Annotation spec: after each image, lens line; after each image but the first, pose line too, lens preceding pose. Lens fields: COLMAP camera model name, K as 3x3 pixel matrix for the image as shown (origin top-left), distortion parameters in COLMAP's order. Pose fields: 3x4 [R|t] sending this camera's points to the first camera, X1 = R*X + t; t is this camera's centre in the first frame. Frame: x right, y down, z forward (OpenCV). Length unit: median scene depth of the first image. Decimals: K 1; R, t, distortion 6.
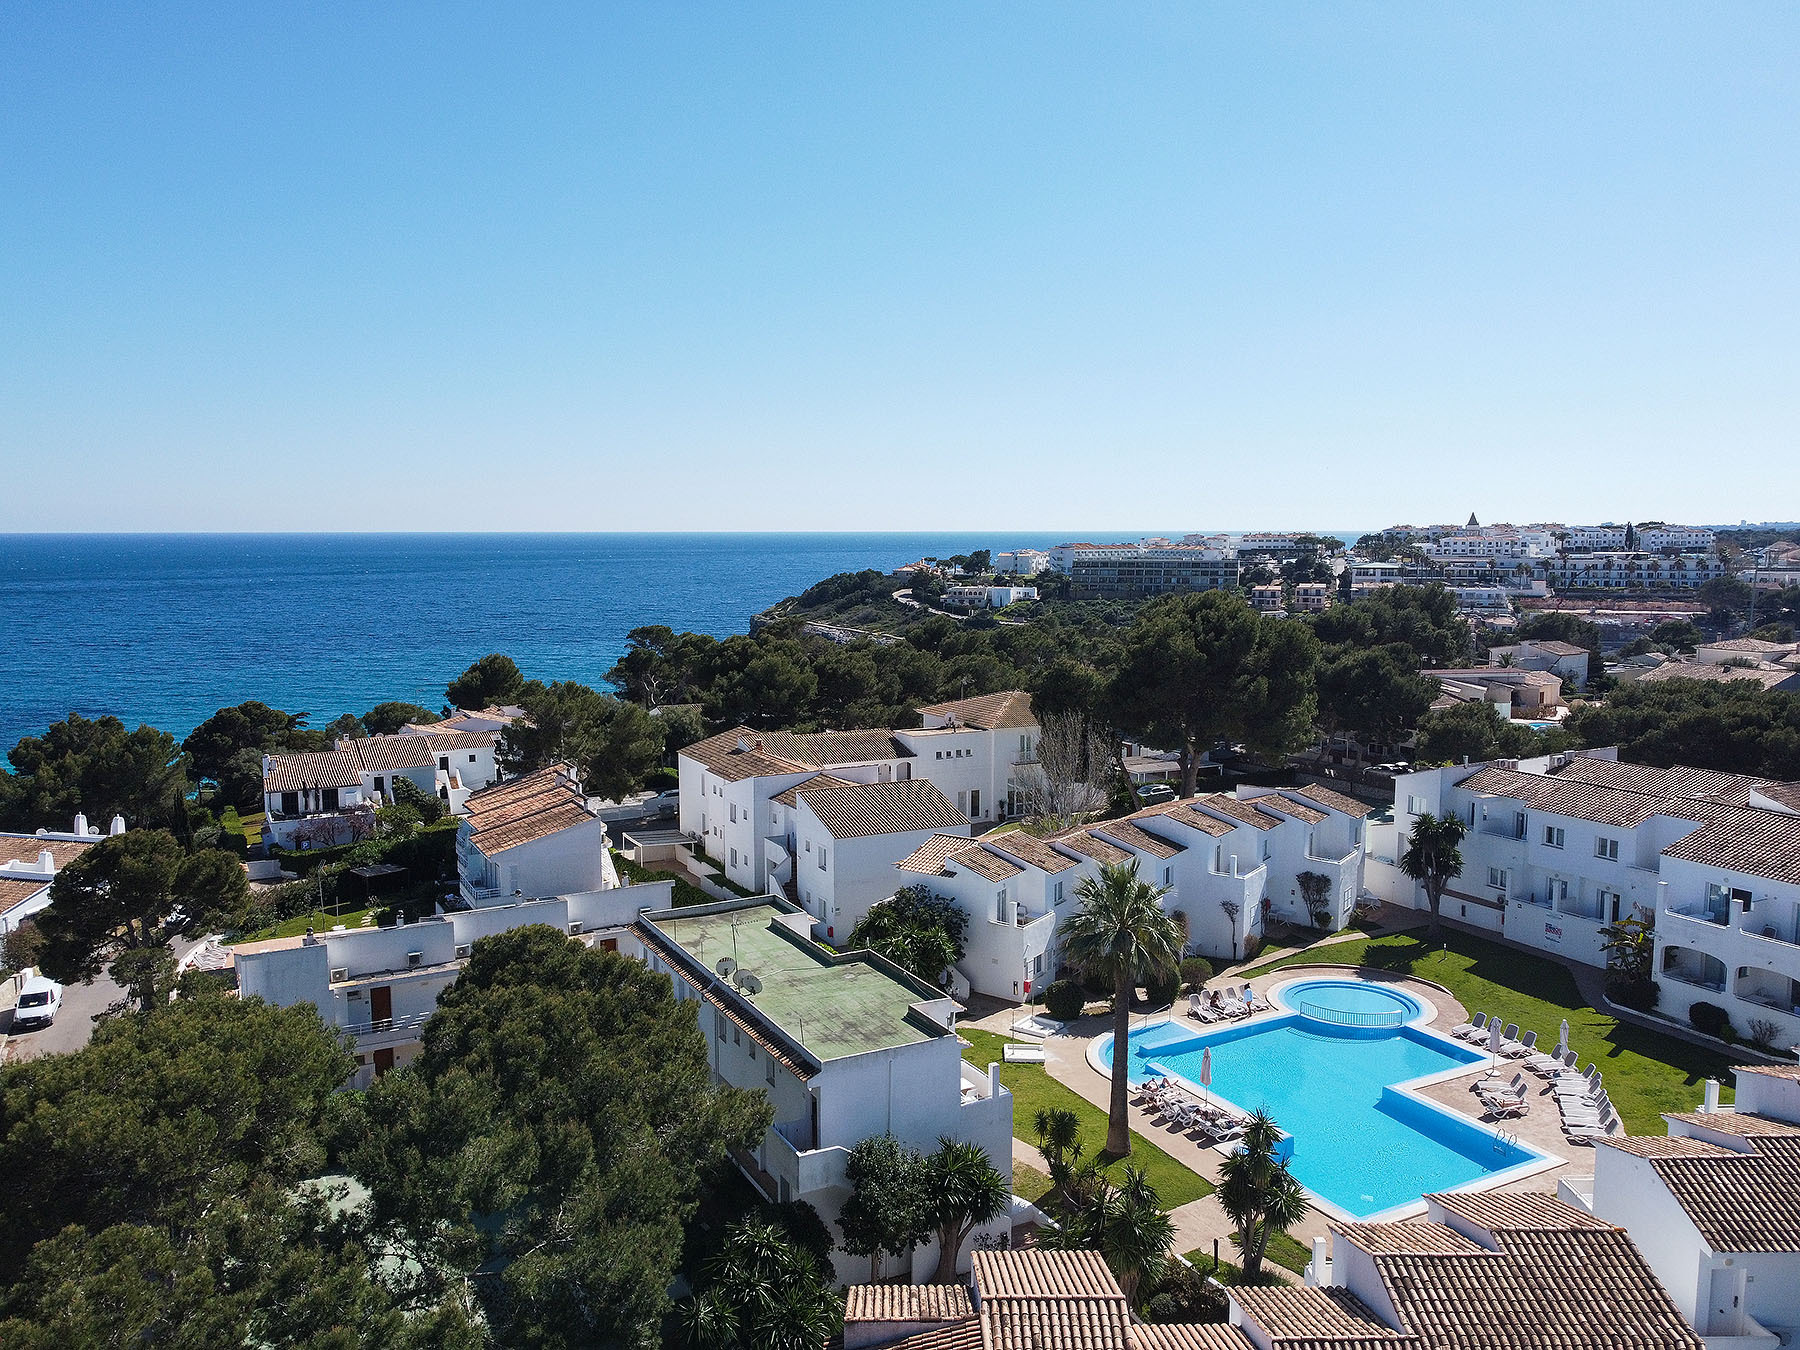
lens RADIAL K [[1392.6, 0, 905.3], [0, 1392.6, 770.3], [0, 0, 1]] dist [-0.006390, 0.000359]
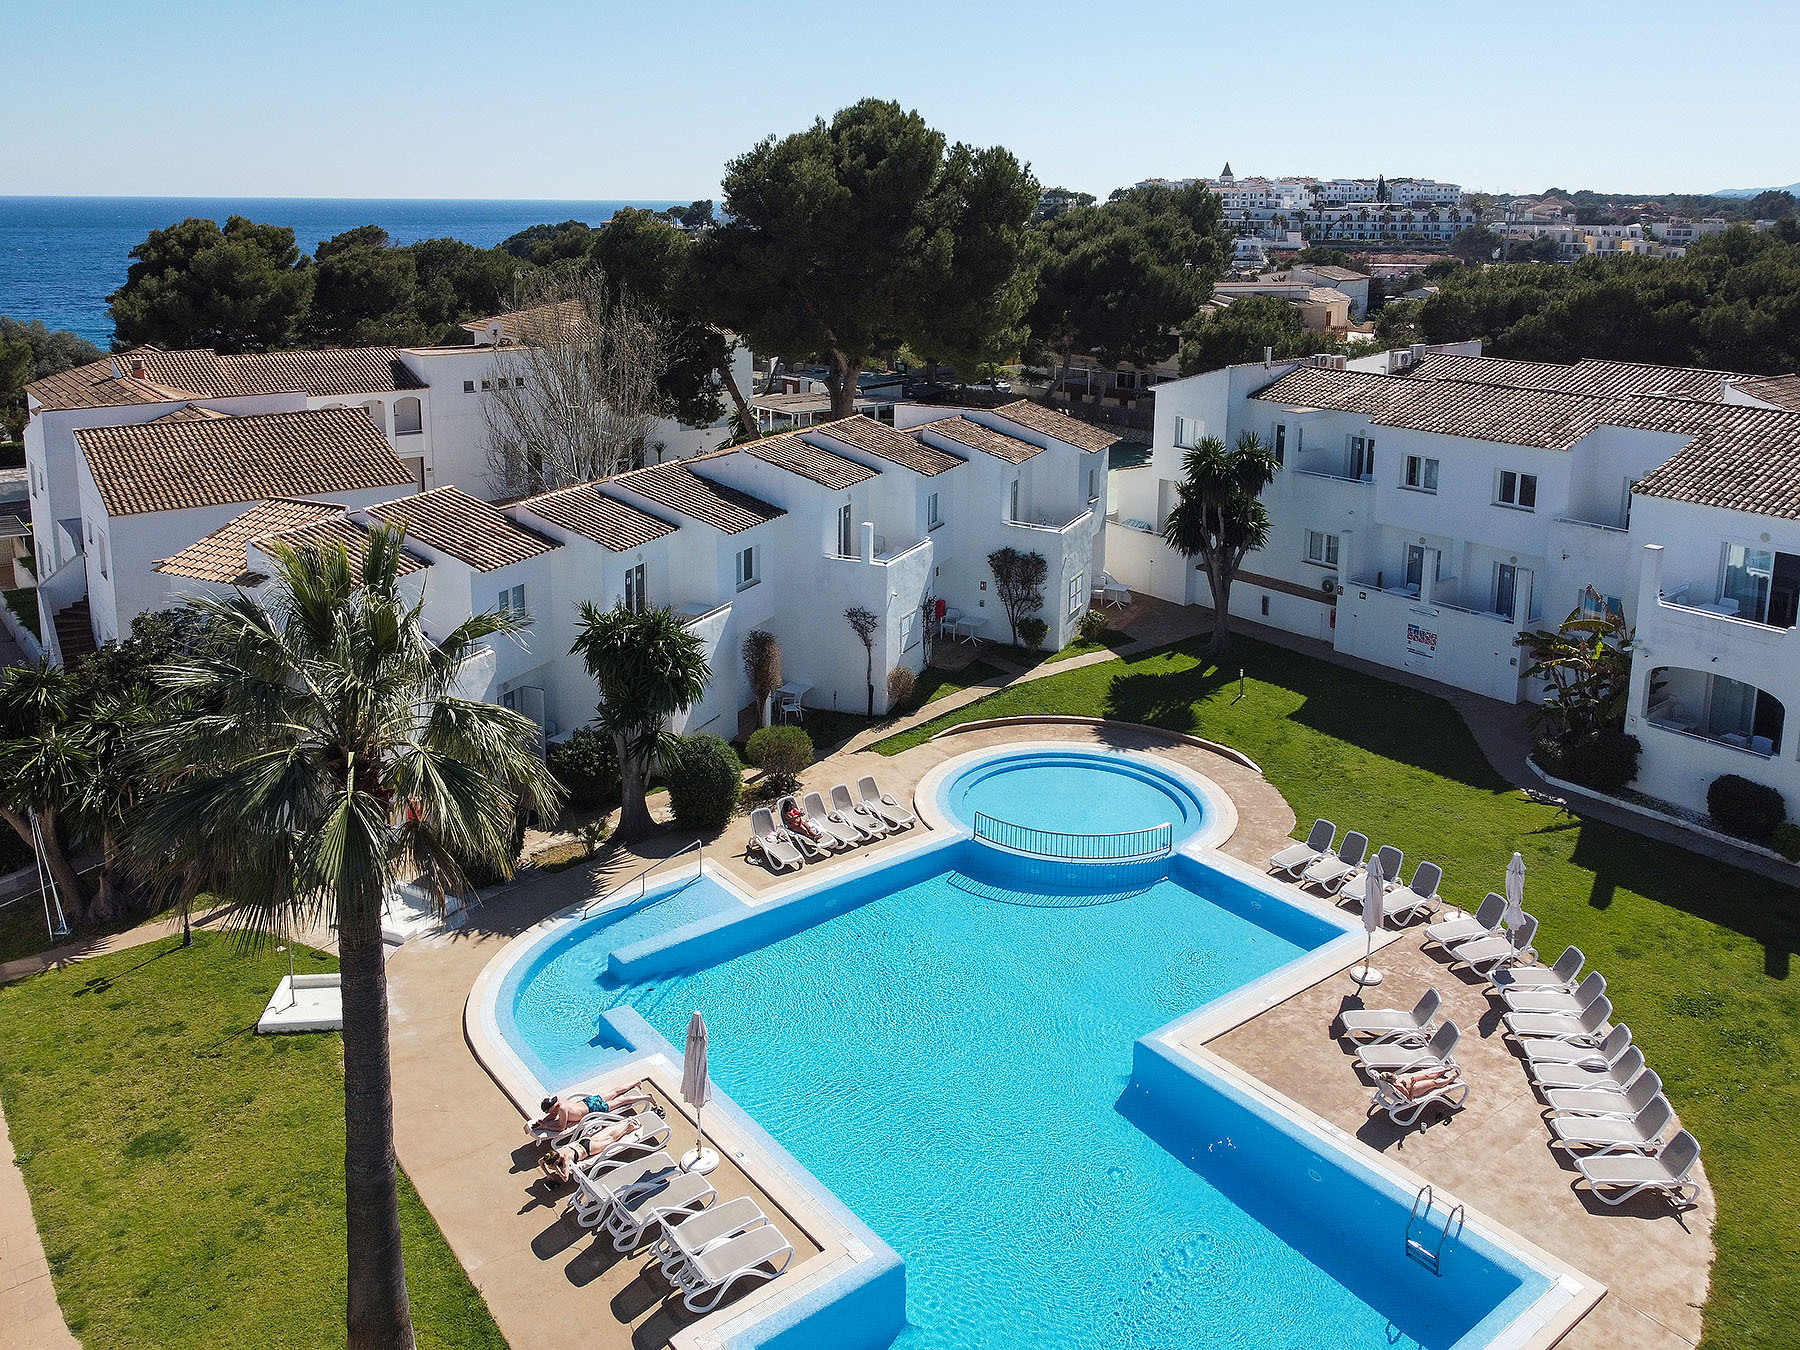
lens RADIAL K [[1377.2, 0, 900.0], [0, 1377.2, 675.0], [0, 0, 1]] dist [-0.000150, -0.001422]
pose [[0.986252, -0.048474, 0.157980, 0.157033], [0.023357, 0.987302, 0.157126, 0.035082], [-0.163591, -0.151276, 0.974861, 0.459323]]
